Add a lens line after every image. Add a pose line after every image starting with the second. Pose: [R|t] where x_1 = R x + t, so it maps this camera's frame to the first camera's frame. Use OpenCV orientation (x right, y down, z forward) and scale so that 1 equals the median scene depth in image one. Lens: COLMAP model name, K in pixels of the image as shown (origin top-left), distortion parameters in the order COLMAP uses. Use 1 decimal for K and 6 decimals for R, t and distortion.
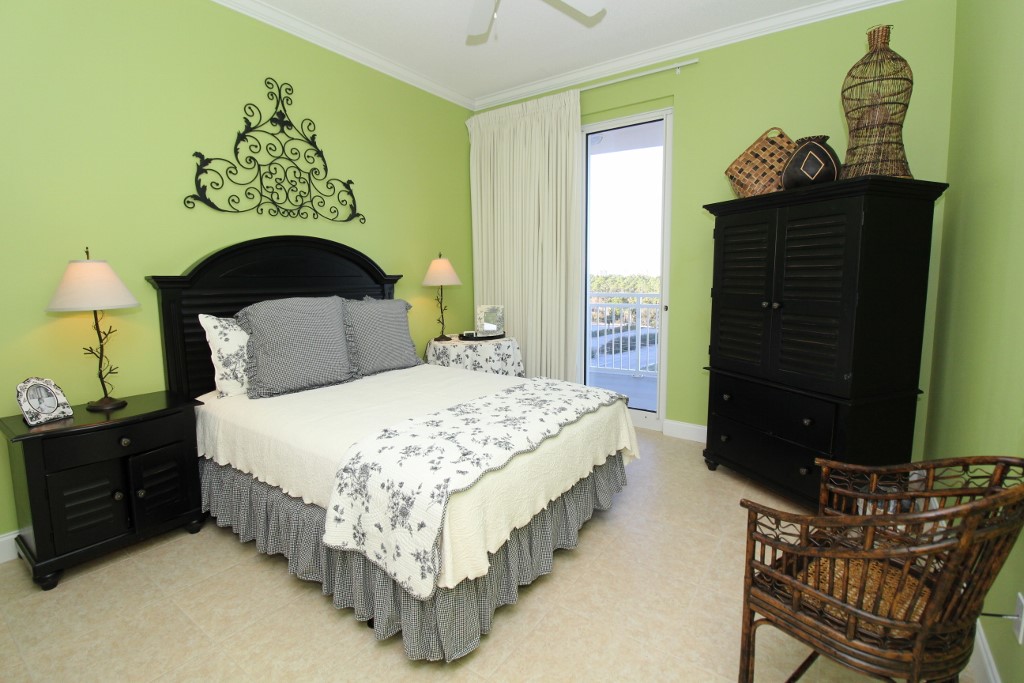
lens RADIAL K [[473.7, 0, 519.1], [0, 473.7, 337.0], [0, 0, 1]] dist [-0.002195, -0.011879]
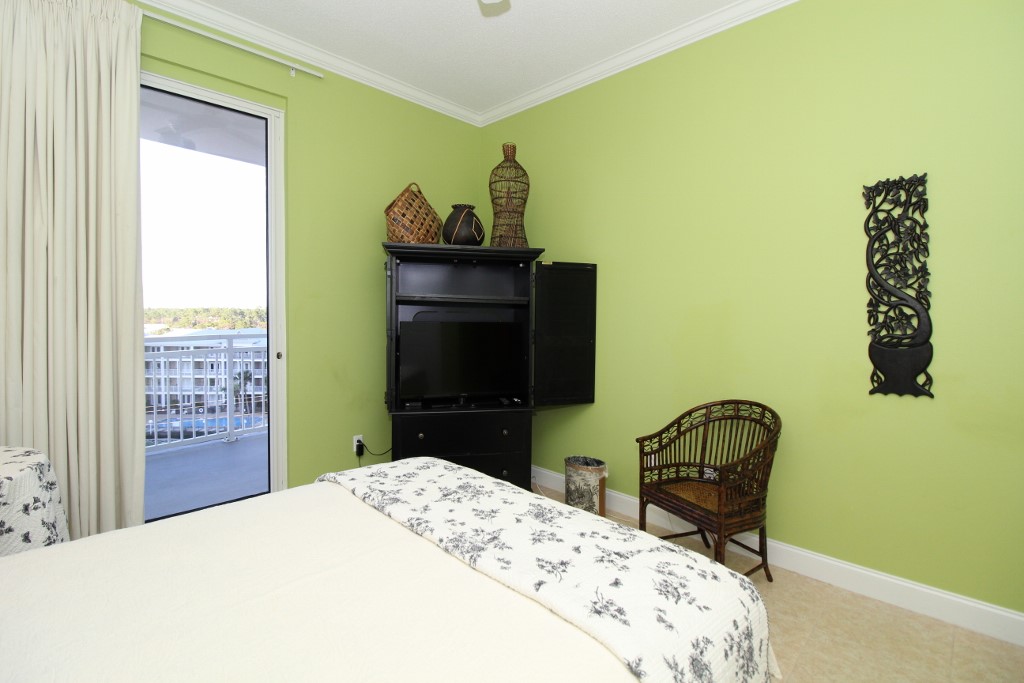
lens RADIAL K [[473.7, 0, 512.5], [0, 473.7, 332.3], [0, 0, 1]] dist [-0.002195, -0.011879]
pose [[0.186209, -0.033985, 0.981922, -0.696770], [0.121003, 0.992587, 0.011408, -0.109165], [-0.975030, 0.116691, 0.188941, 0.829443]]
